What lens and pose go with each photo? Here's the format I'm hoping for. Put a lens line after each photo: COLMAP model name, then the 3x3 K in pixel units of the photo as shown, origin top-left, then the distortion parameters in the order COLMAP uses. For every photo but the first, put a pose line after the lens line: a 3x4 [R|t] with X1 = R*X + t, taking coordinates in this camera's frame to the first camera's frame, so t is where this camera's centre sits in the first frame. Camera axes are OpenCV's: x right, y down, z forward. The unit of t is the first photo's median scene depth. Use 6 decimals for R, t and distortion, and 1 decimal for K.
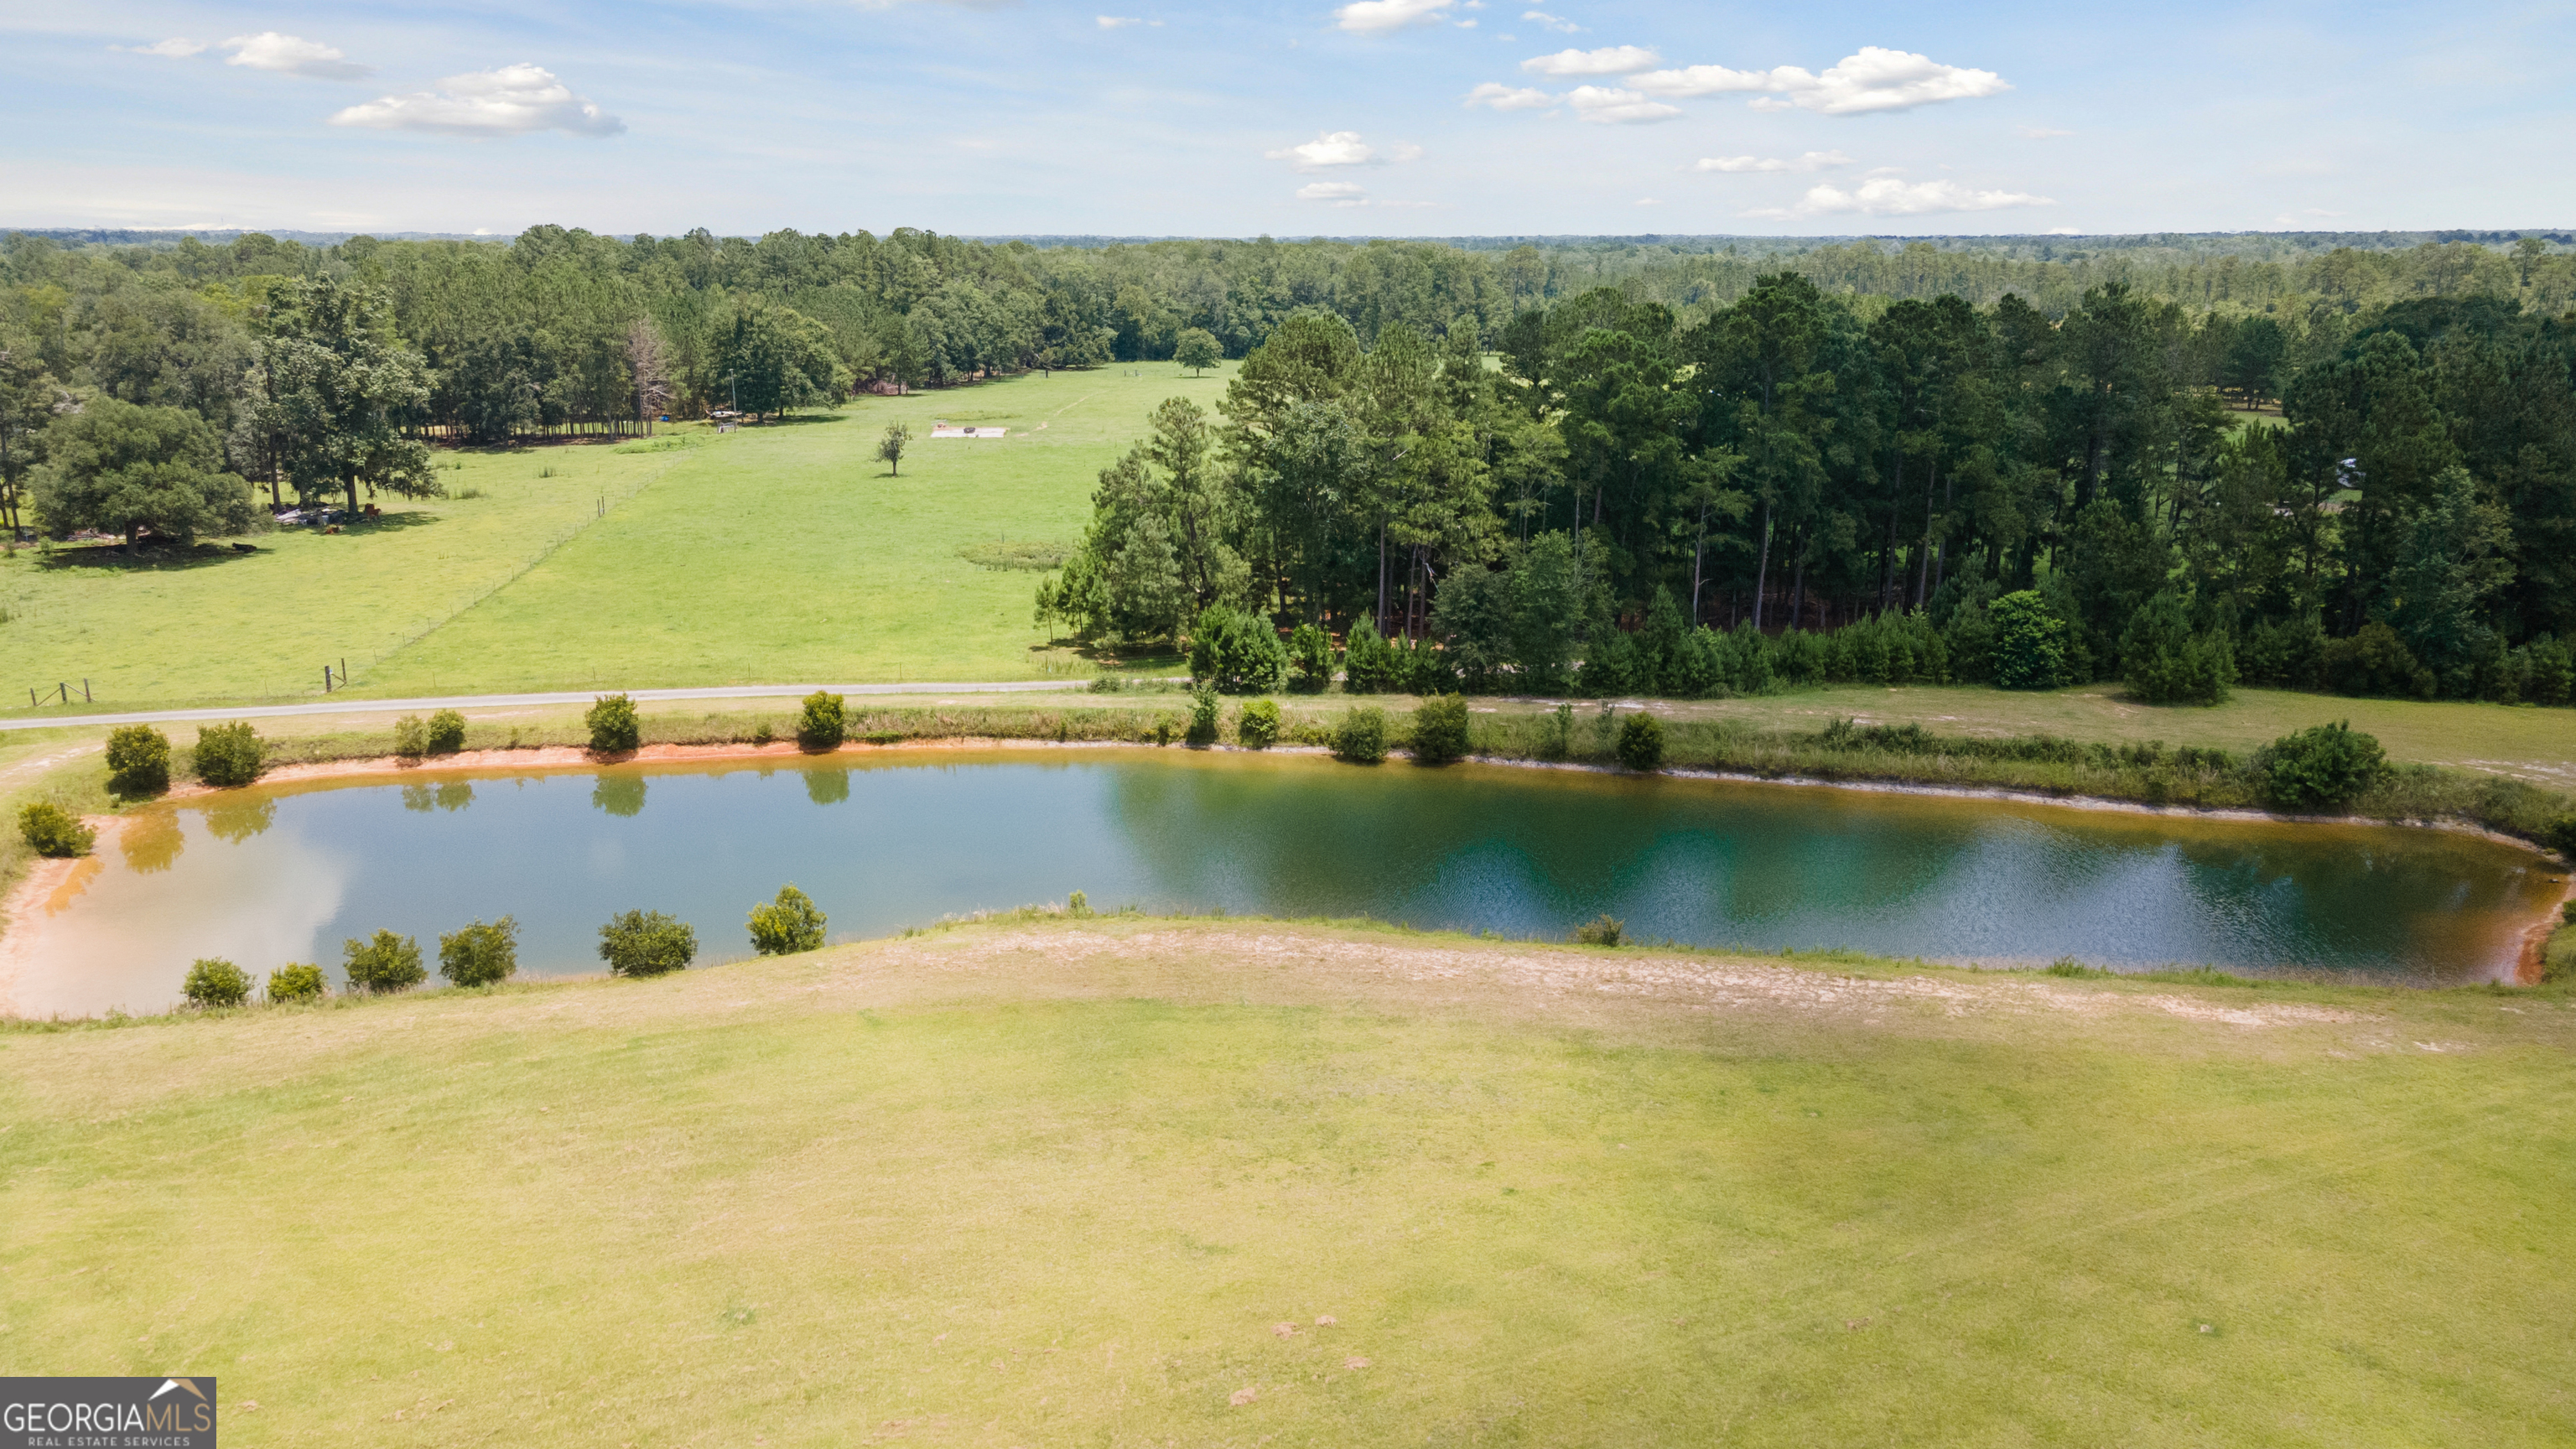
lens RADIAL K [[1908.2, 0, 1284.9], [0, 1908.2, 718.0], [0, 0, 1]] dist [0.045252, 0.001402]
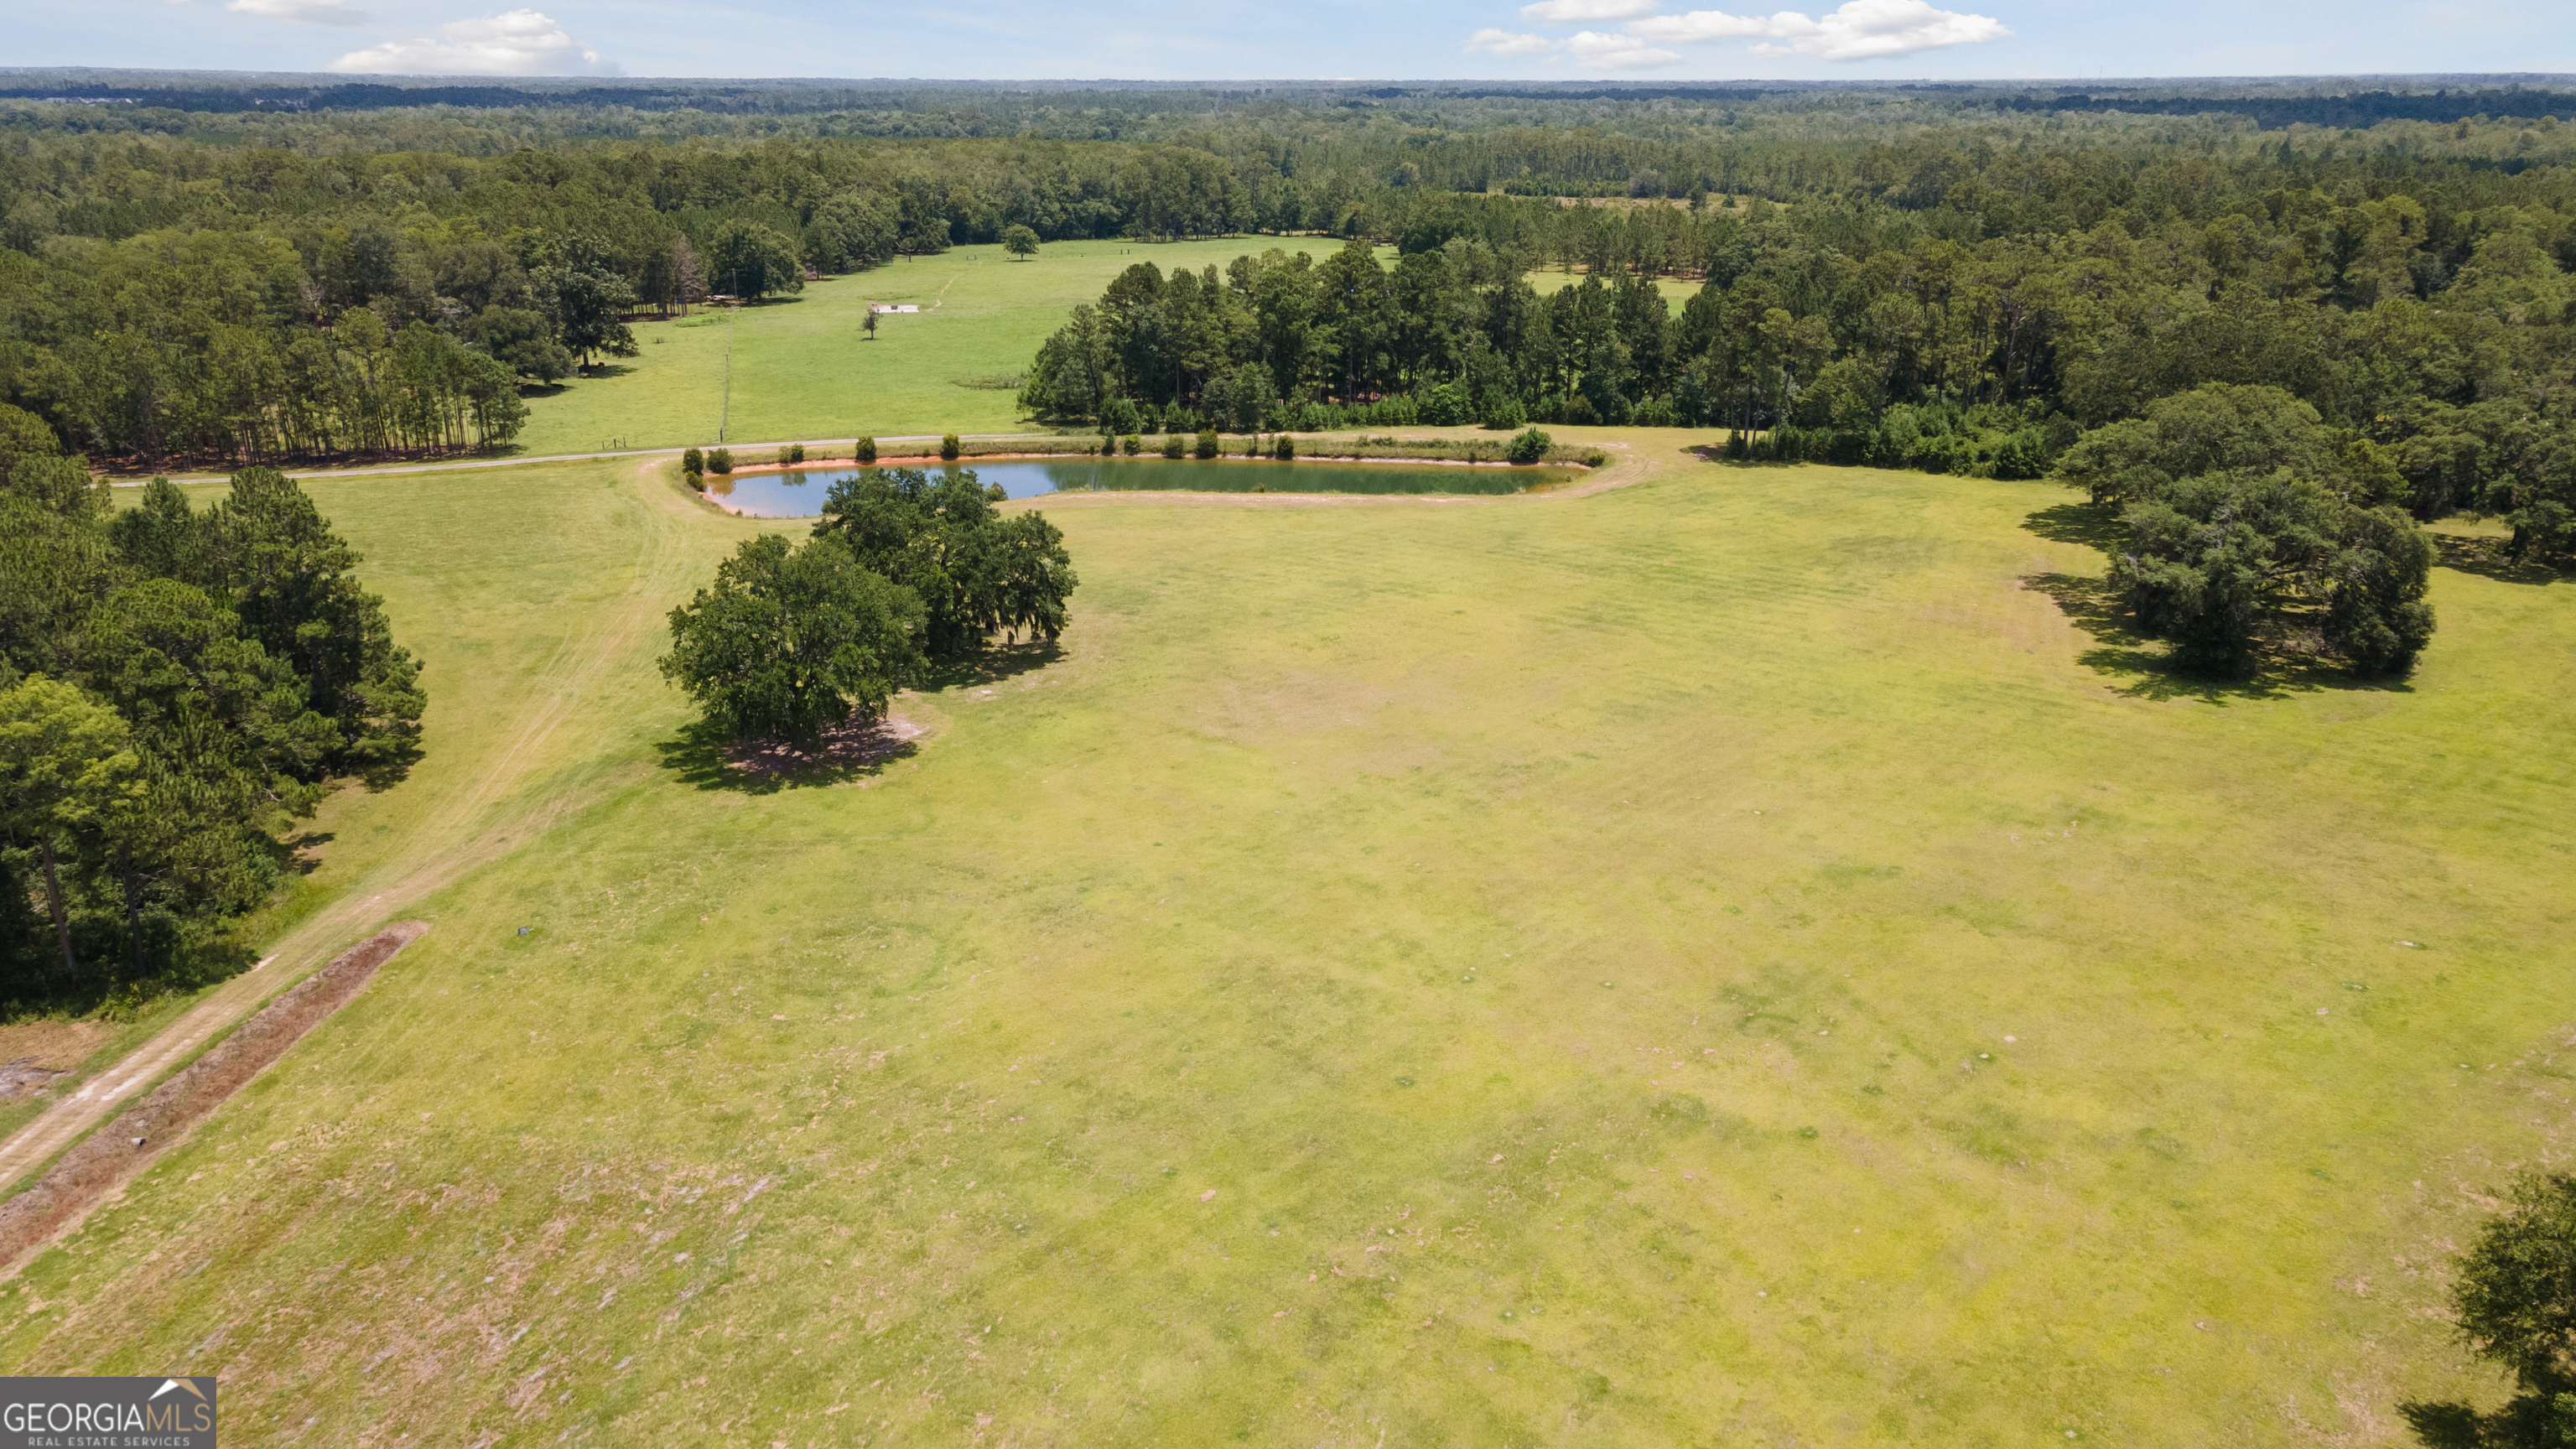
lens RADIAL K [[1912.8, 0, 1288.0], [0, 1912.8, 724.5], [0, 0, 1]] dist [0.021587, -0.002804]
pose [[0.991950, -0.039193, 0.120416, -0.112125], [0.029390, 0.996188, 0.082131, 0.148410], [-0.123176, -0.077931, 0.989320, -1.324283]]
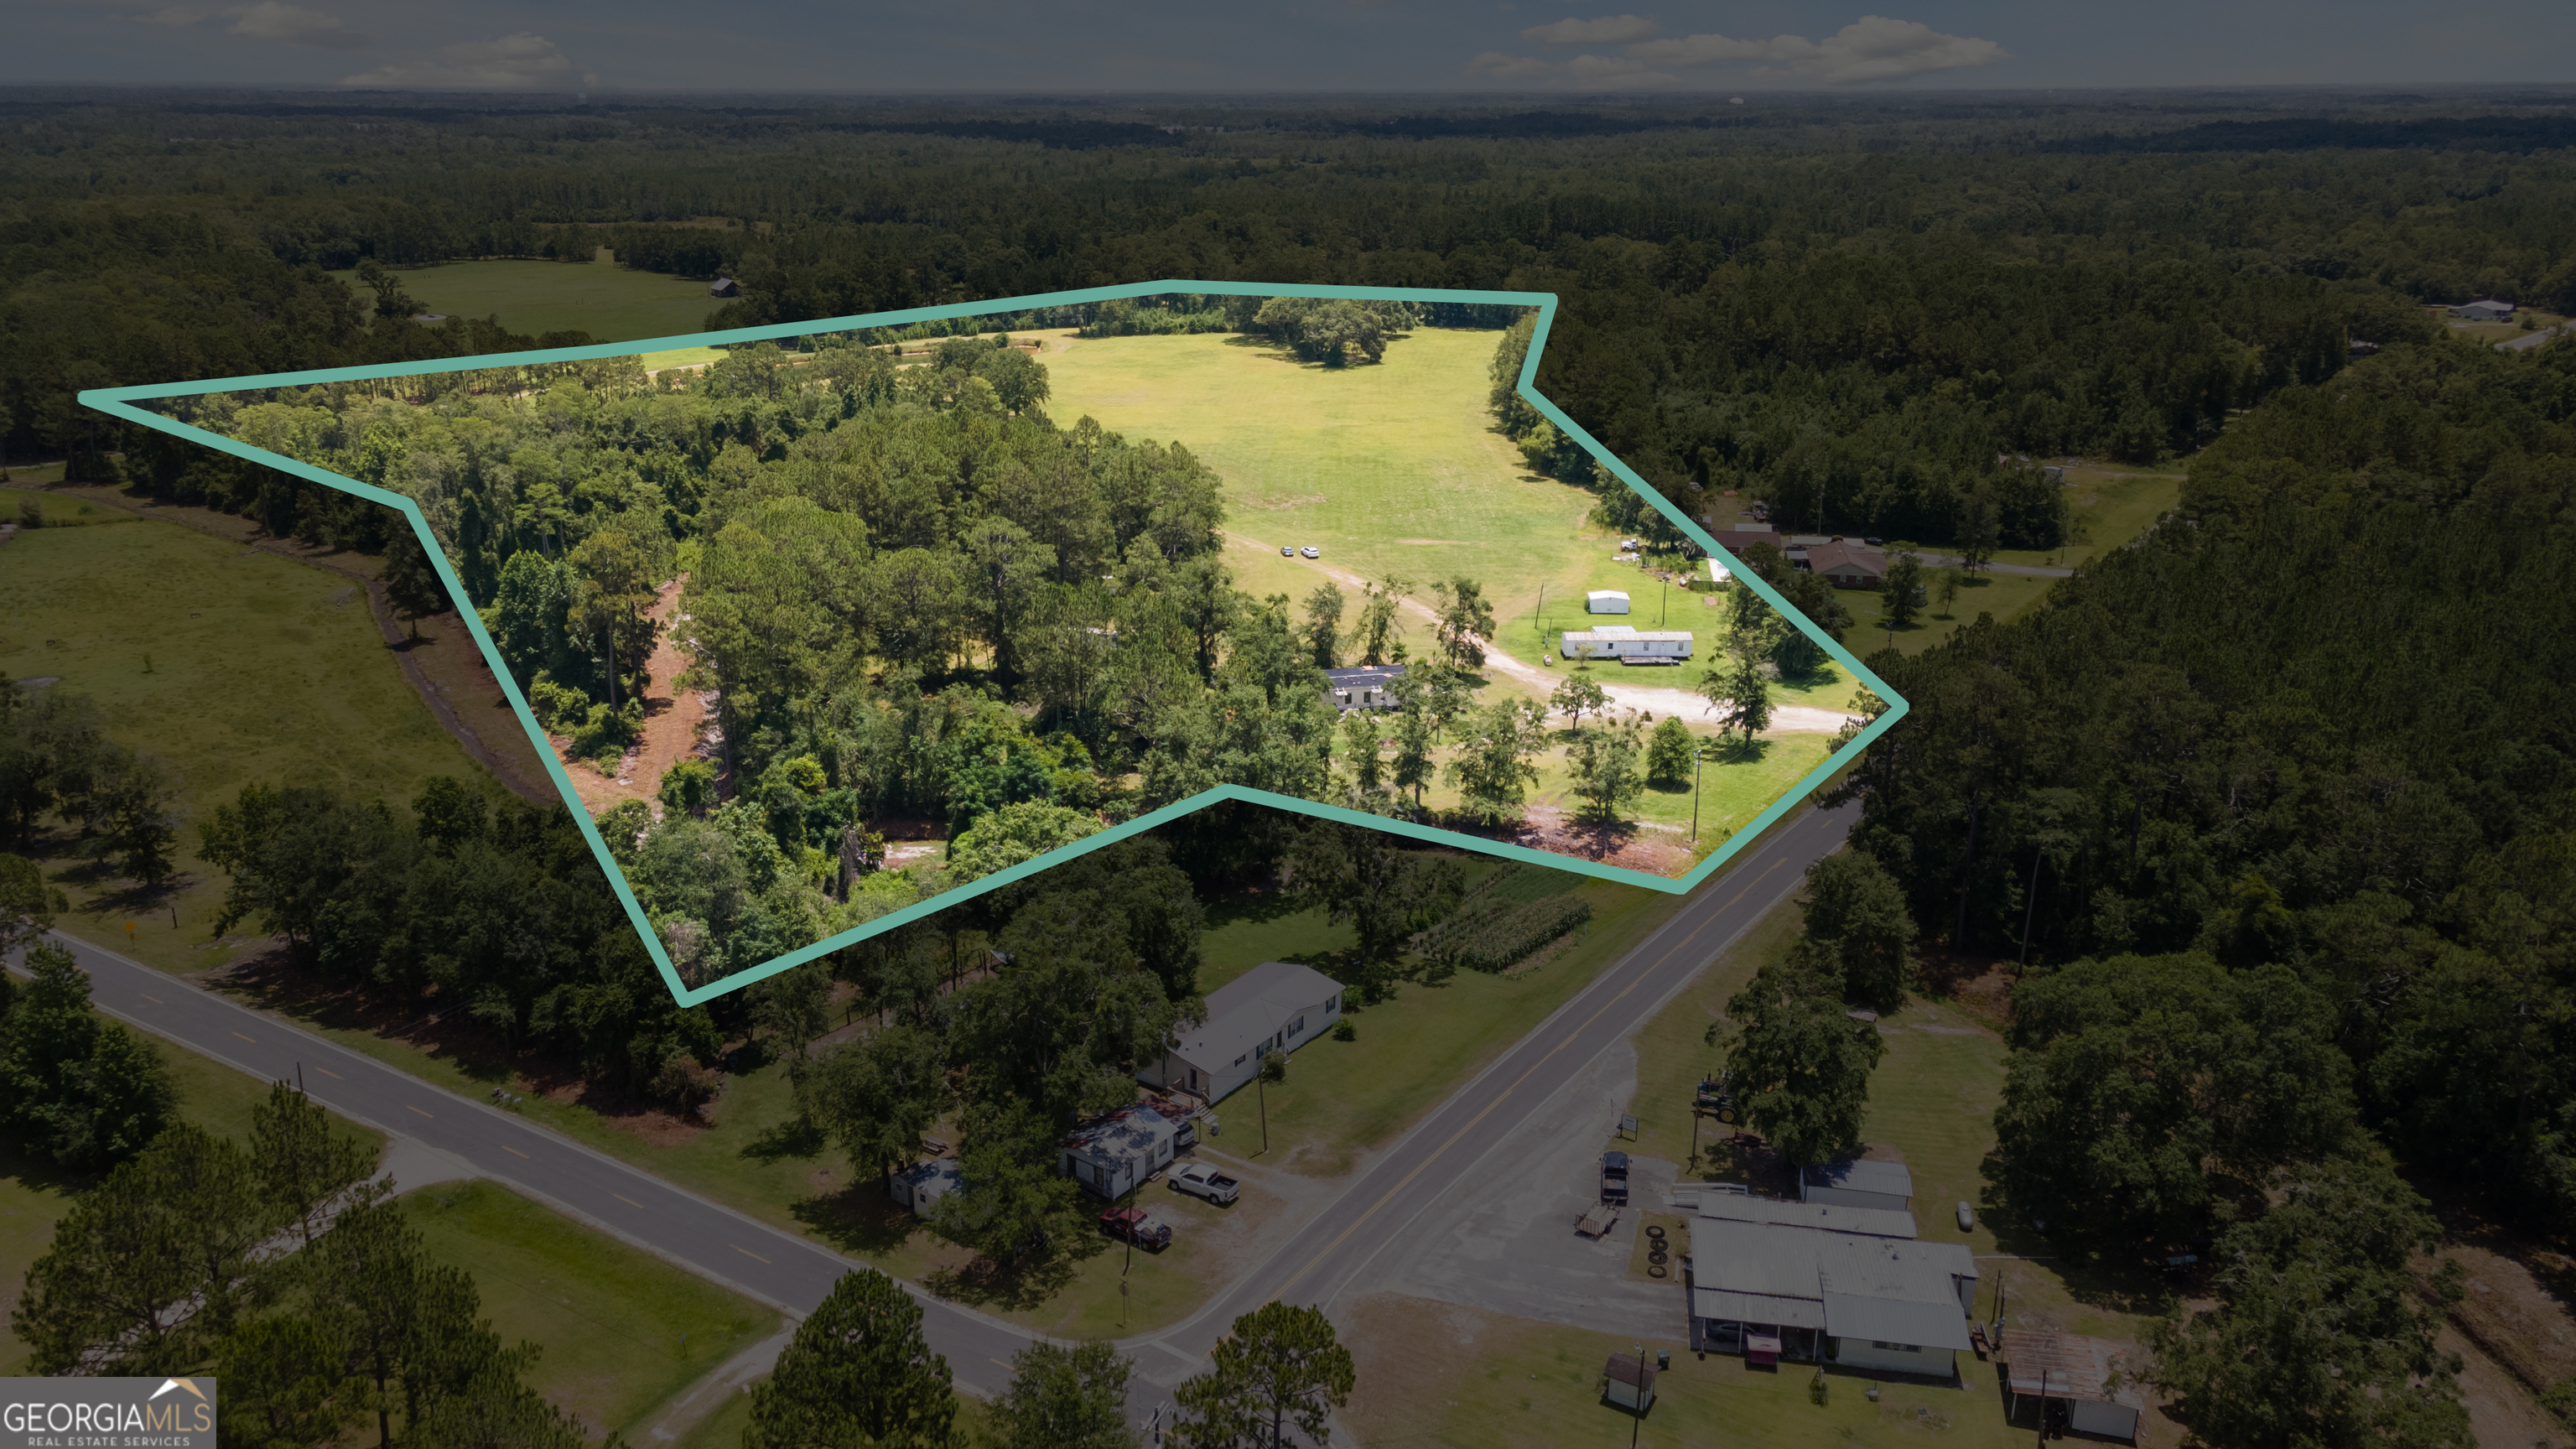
lens RADIAL K [[1860.7, 0, 1275.7], [0, 1860.7, 725.7], [0, 0, 1]] dist [0.024040, 0.043015]
pose [[0.696230, -0.232144, 0.679244, -2.504127], [0.174201, 0.972617, 0.153852, 0.363190], [-0.696360, 0.011208, 0.717605, -3.030399]]
